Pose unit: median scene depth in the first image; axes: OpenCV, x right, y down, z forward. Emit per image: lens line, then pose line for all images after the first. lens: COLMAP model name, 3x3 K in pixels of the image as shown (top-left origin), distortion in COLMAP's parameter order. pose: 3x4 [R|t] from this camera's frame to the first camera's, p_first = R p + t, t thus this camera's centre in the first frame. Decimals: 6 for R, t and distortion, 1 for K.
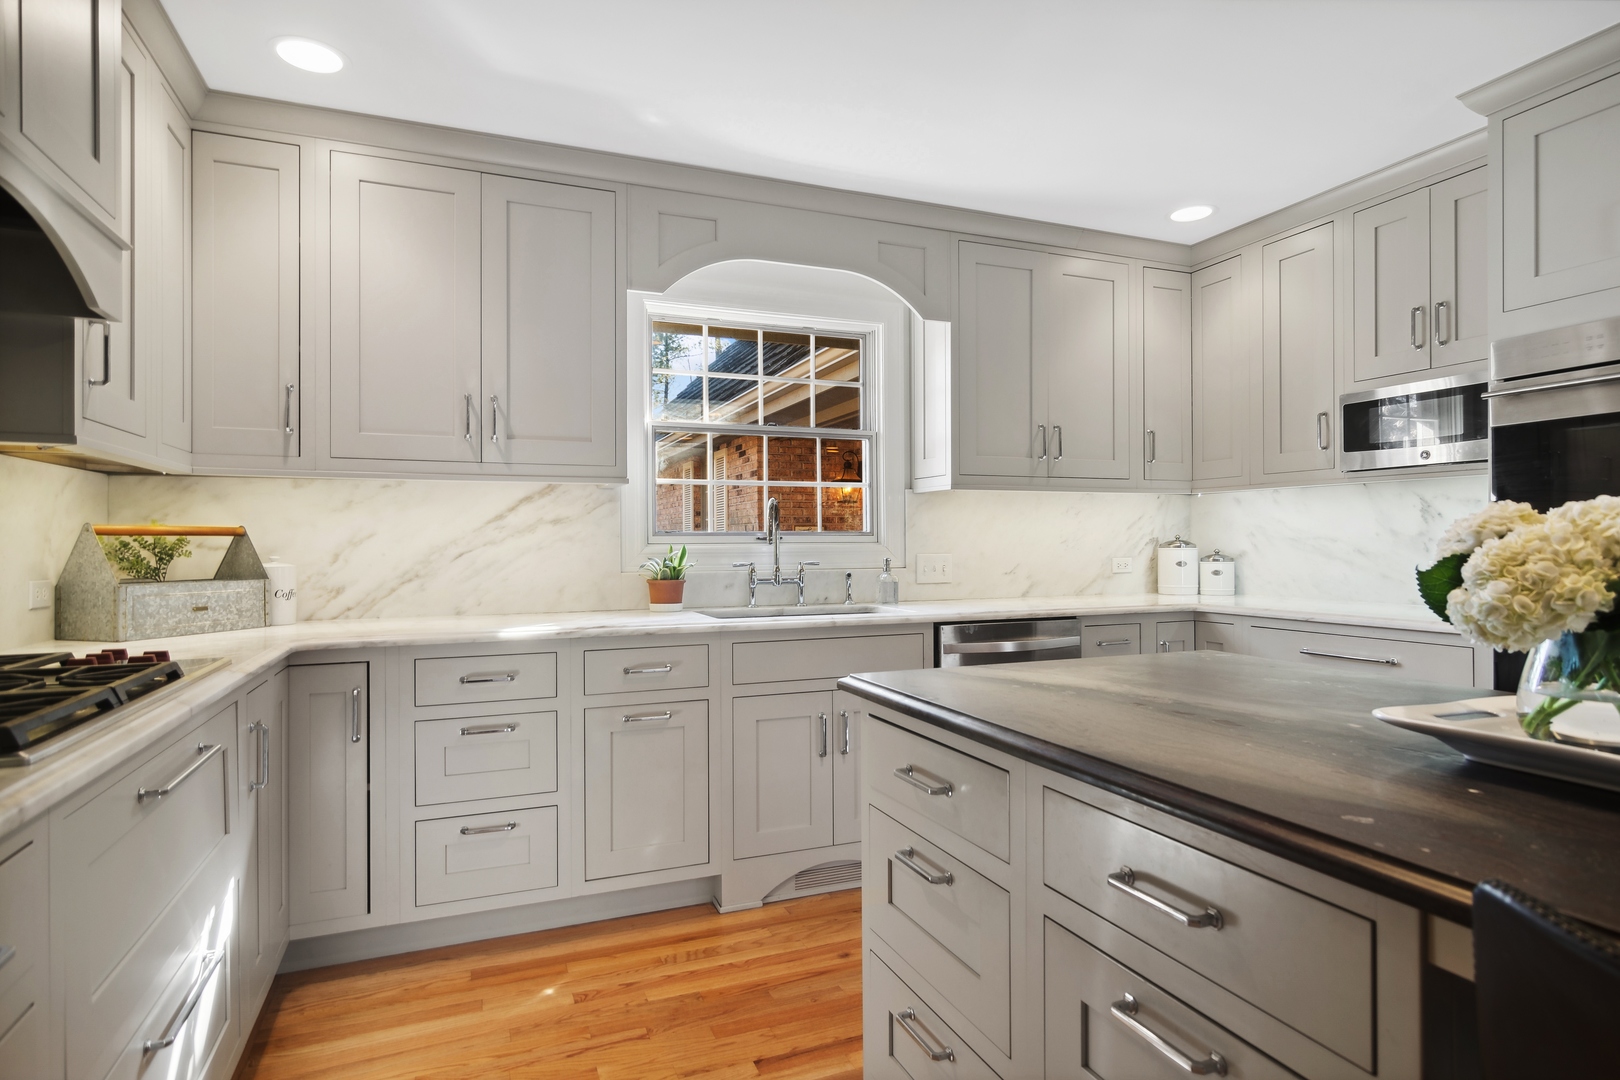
lens RADIAL K [[877.4, 0, 818.6], [0, 877.4, 541.1], [0, 0, 1]] dist [-0.001727, 0.004267]
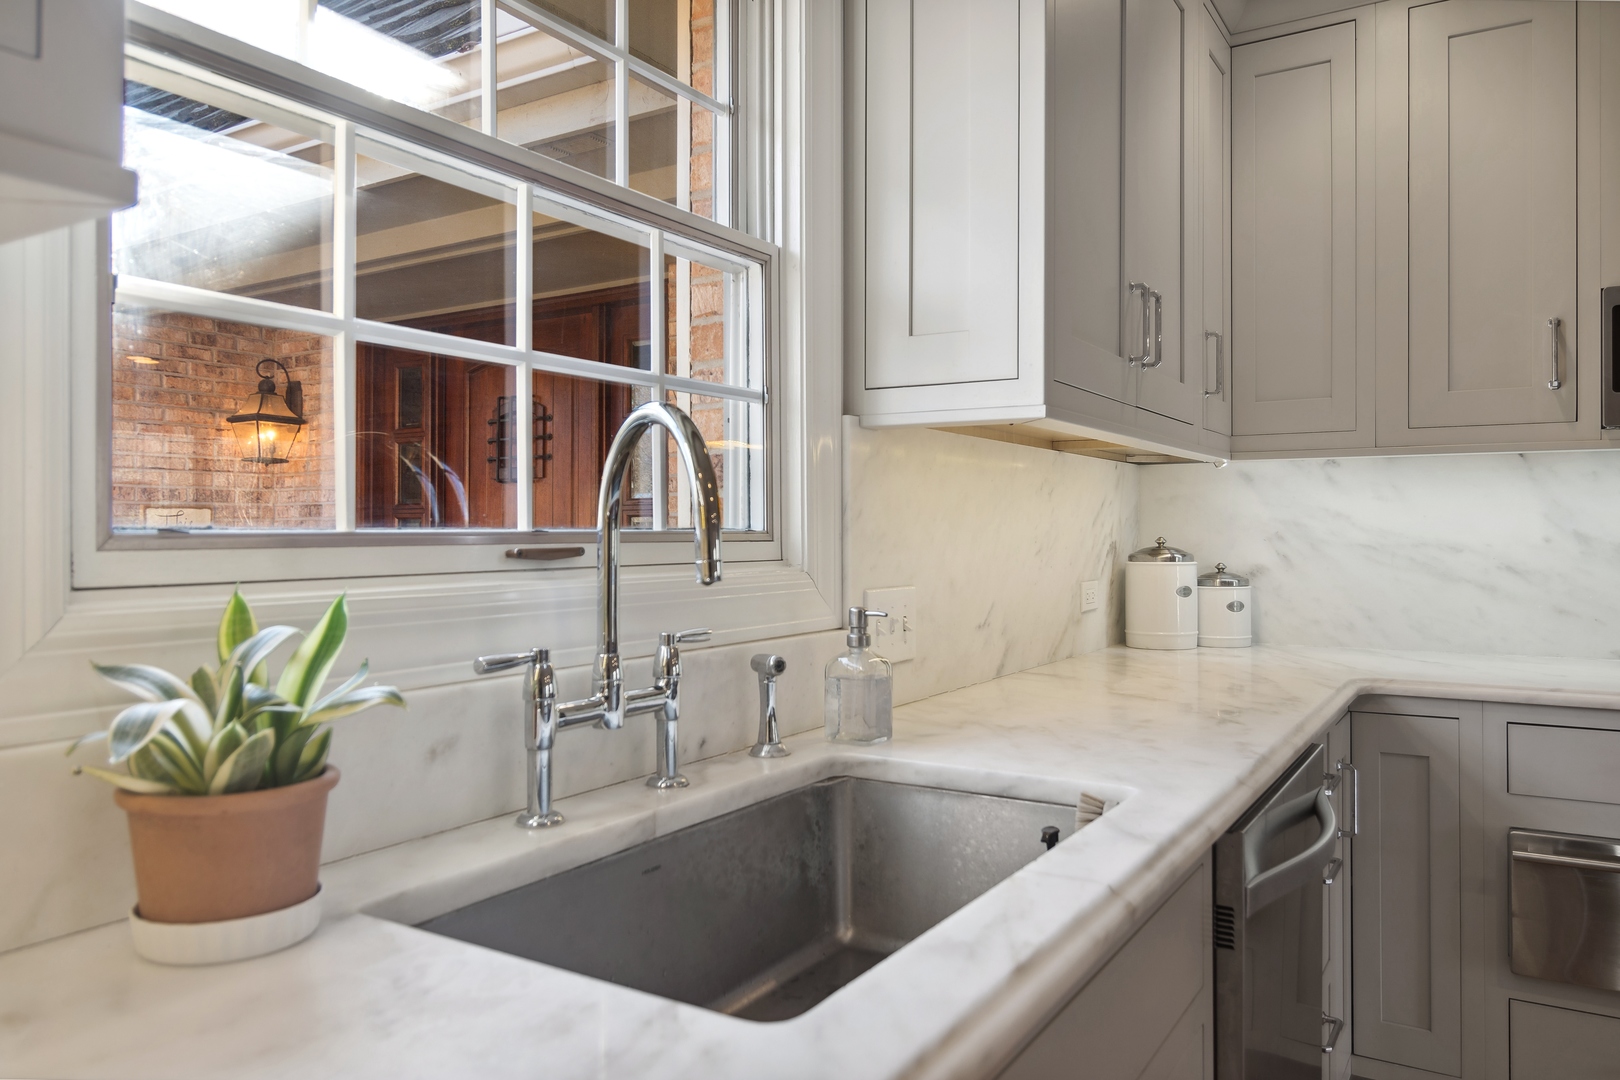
lens RADIAL K [[1118.8, 0, 807.5], [0, 1118.8, 533.8], [0, 0, 1]] dist [0.002732, 0.001489]
pose [[0.804114, 0.003281, 0.594467, -0.205830], [-0.004101, 0.999992, 0.000029, -0.009947], [-0.594462, -0.002461, 0.804120, 0.678120]]
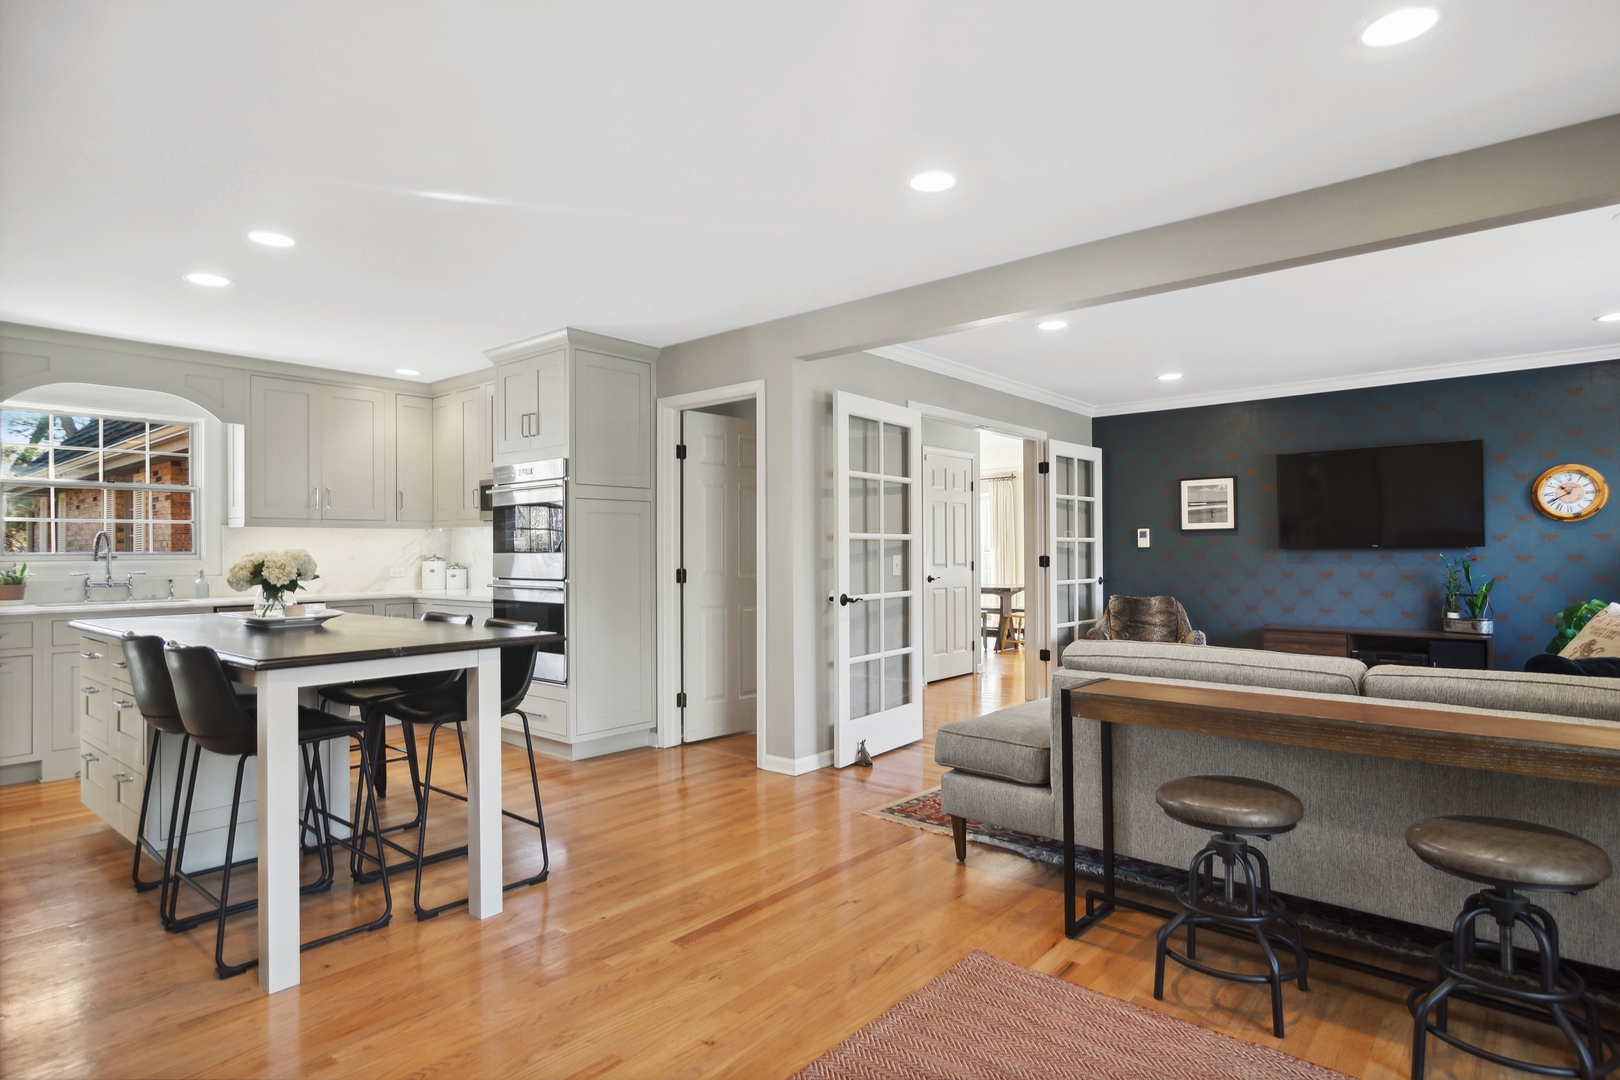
lens RADIAL K [[877.4, 0, 839.5], [0, 877.4, 559.1], [0, 0, 1]] dist [-0.001727, 0.004267]
pose [[0.884473, -0.004717, 0.466568, 0.370145], [0.000769, 0.999962, 0.008653, -0.012088], [-0.466591, -0.007295, 0.884443, -0.967213]]
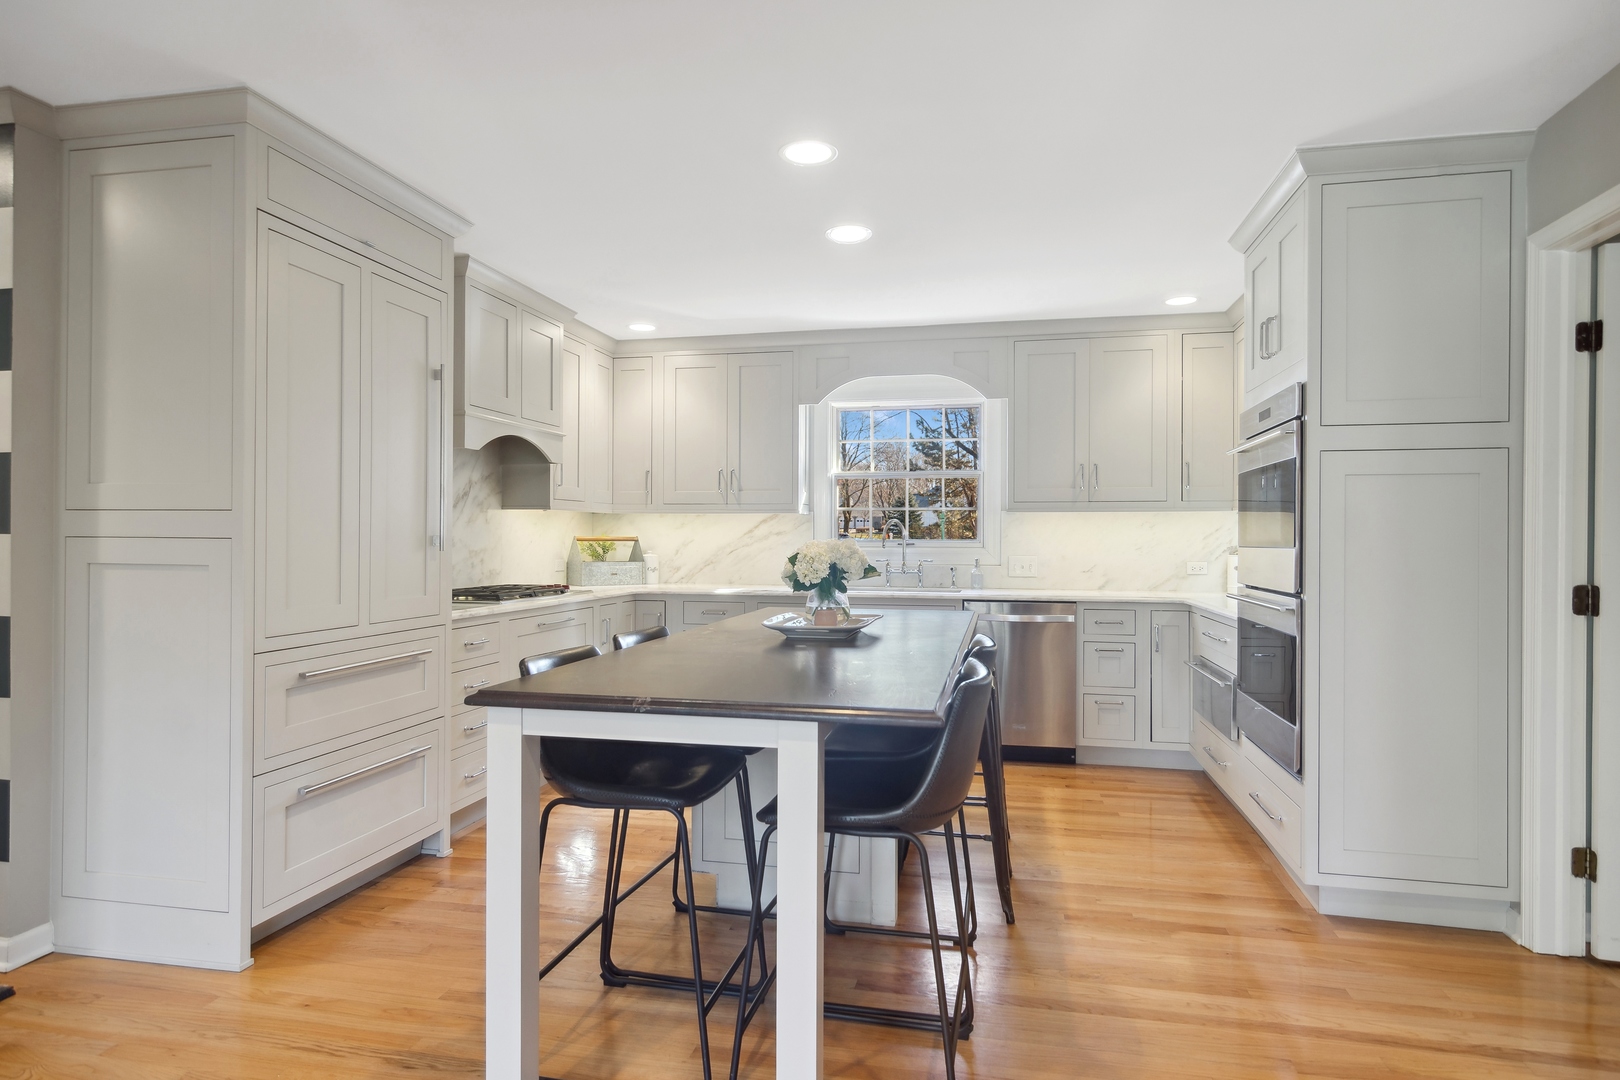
lens RADIAL K [[925.7, 0, 795.4], [0, 925.7, 540.6], [0, 0, 1]] dist [-0.002435, -0.000466]
pose [[0.808280, 0.009196, -0.588726, 0.774505], [-0.006502, 0.999956, 0.006692, -0.019531], [0.588762, -0.001581, 0.808305, -0.460234]]
